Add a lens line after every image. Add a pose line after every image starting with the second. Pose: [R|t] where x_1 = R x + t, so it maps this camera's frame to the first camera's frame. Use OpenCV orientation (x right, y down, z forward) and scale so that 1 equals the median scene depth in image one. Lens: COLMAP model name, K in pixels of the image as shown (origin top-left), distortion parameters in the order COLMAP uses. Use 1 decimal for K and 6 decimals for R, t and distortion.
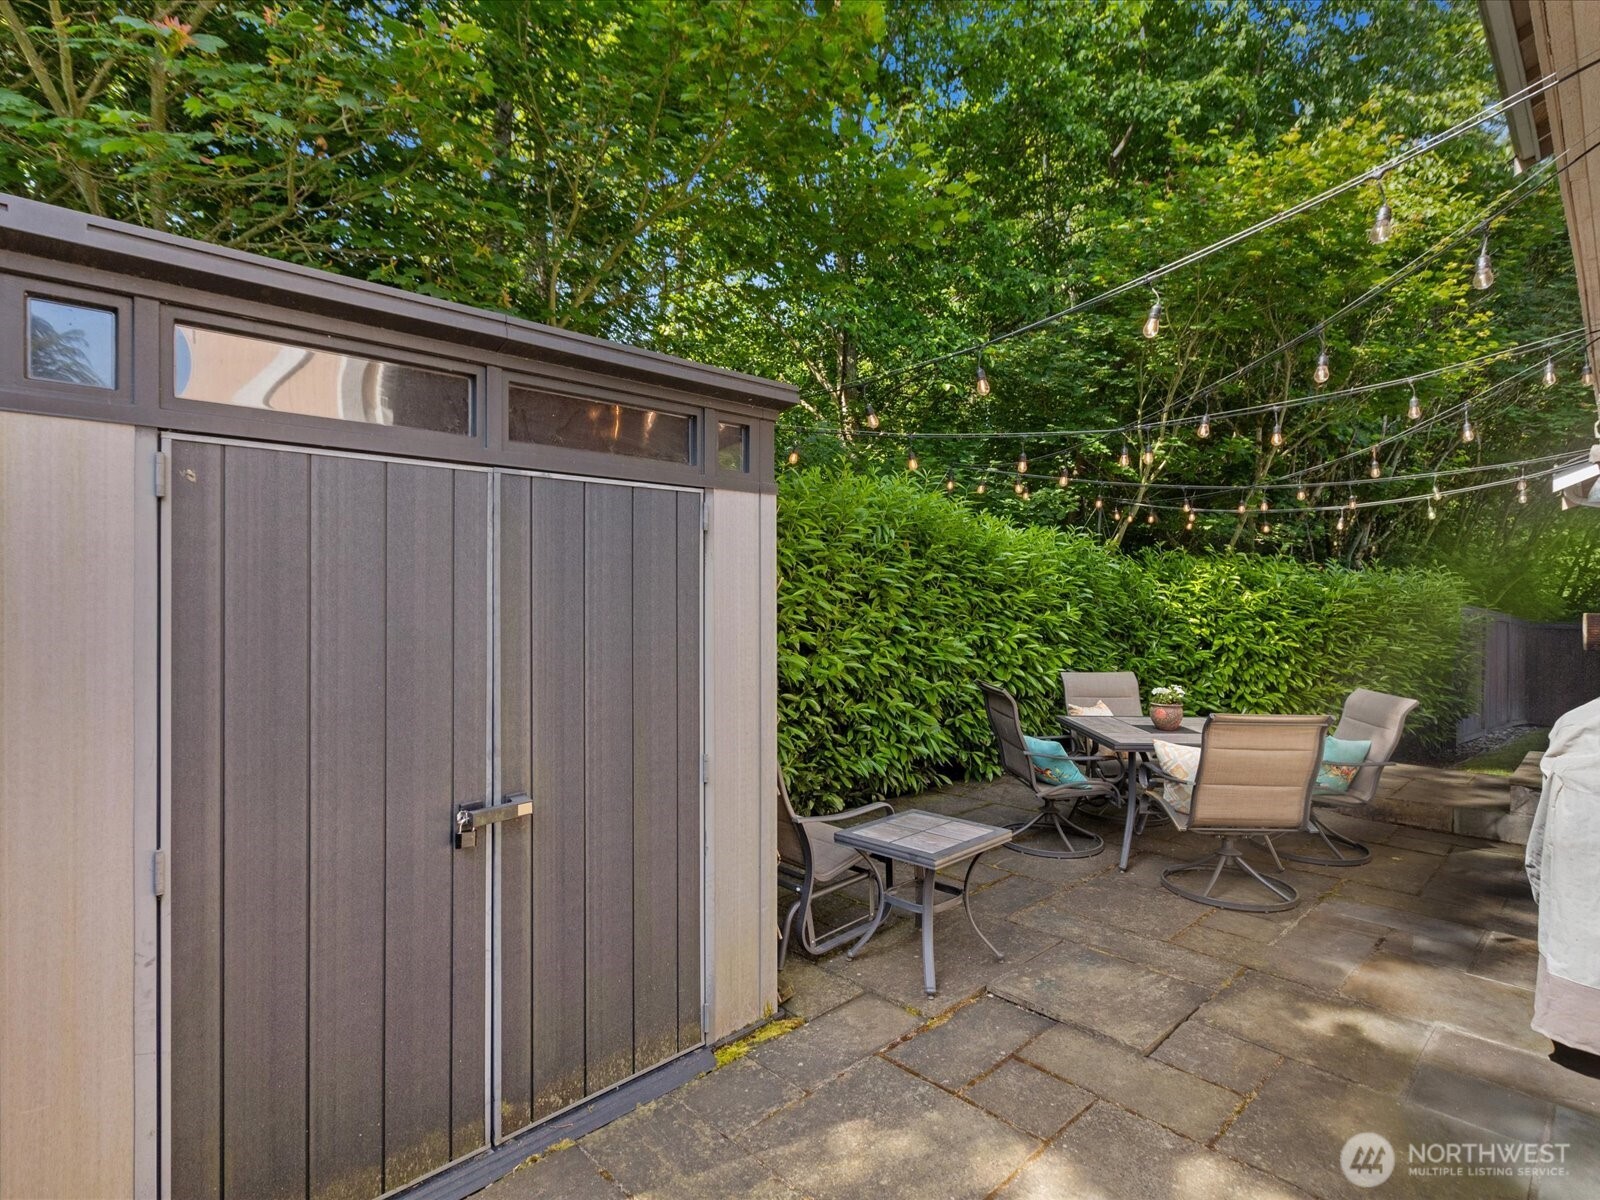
lens RADIAL K [[808.4, 0, 800.4], [0, 808.4, 598.8], [0, 0, 1]] dist [-0.003495, 0.000073]
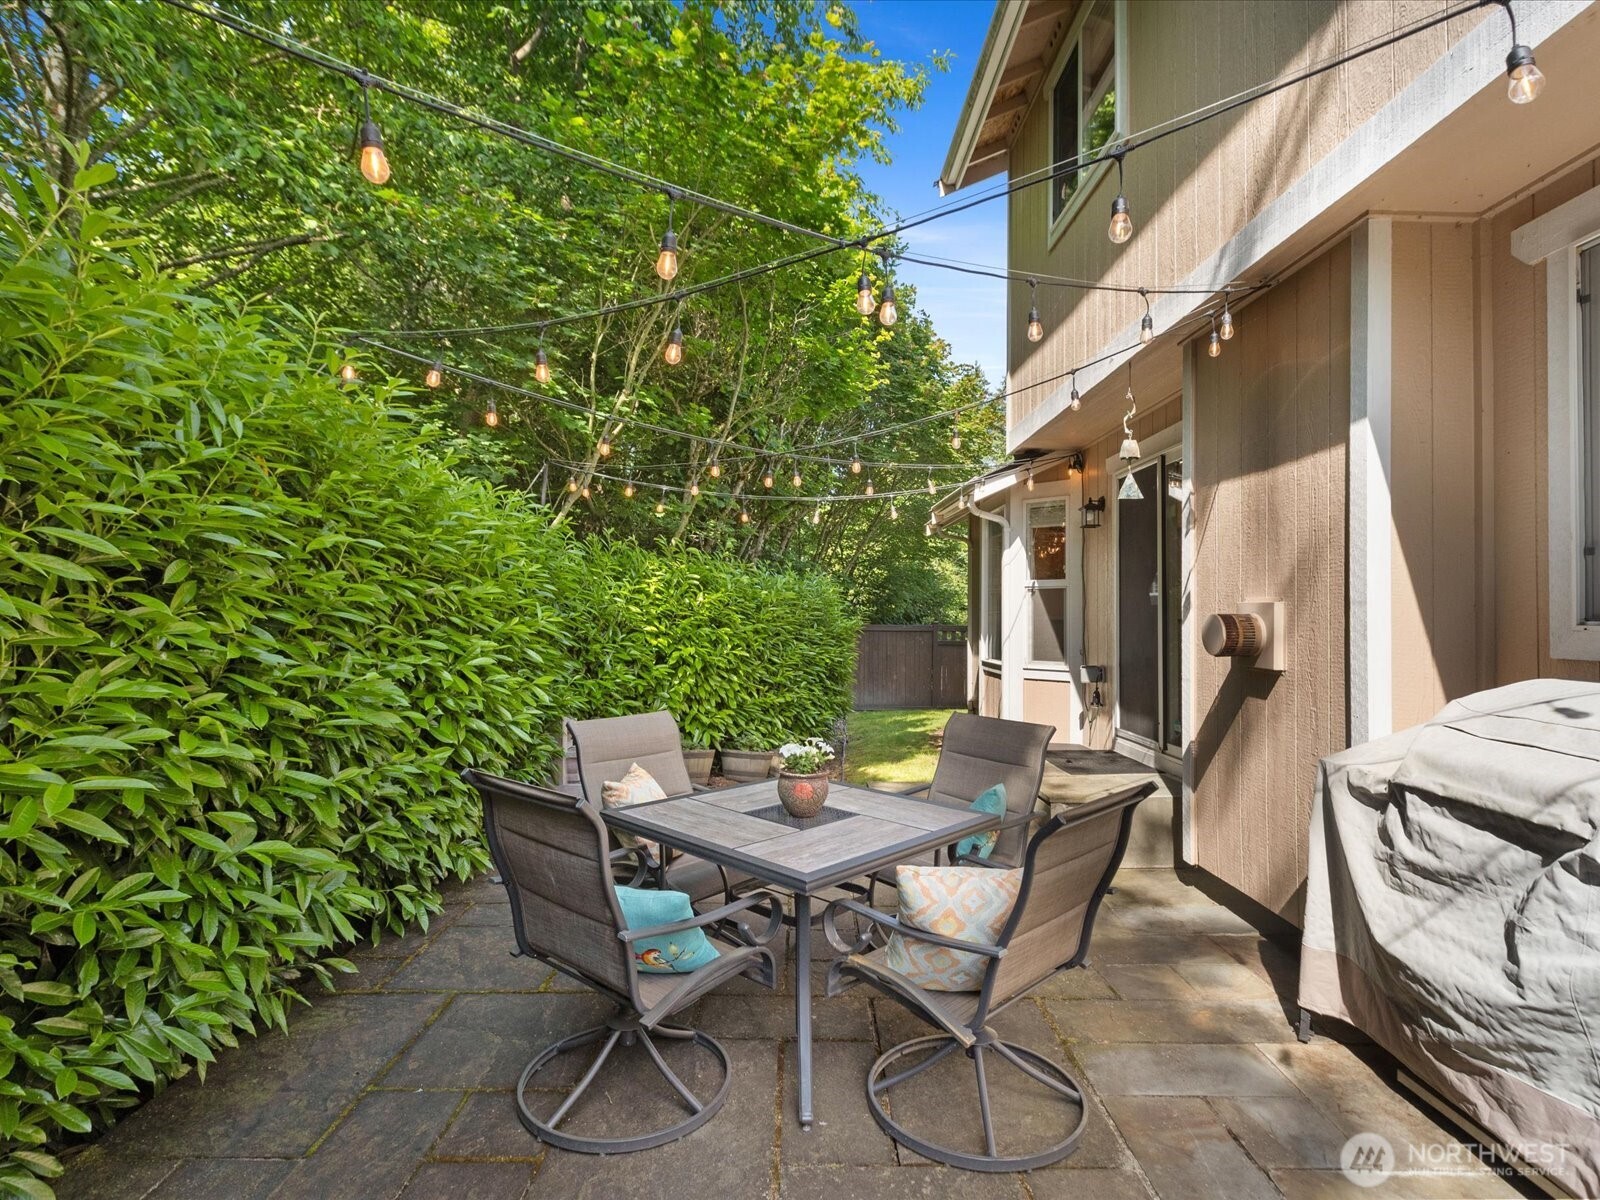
lens RADIAL K [[808.4, 0, 808.2], [0, 808.4, 594.8], [0, 0, 1]] dist [-0.003495, 0.000073]
pose [[0.690301, 0.013656, 0.723394, 0.020670], [-0.003010, 0.999867, -0.016002, 0.008655], [-0.723516, 0.008869, 0.690250, 0.490867]]
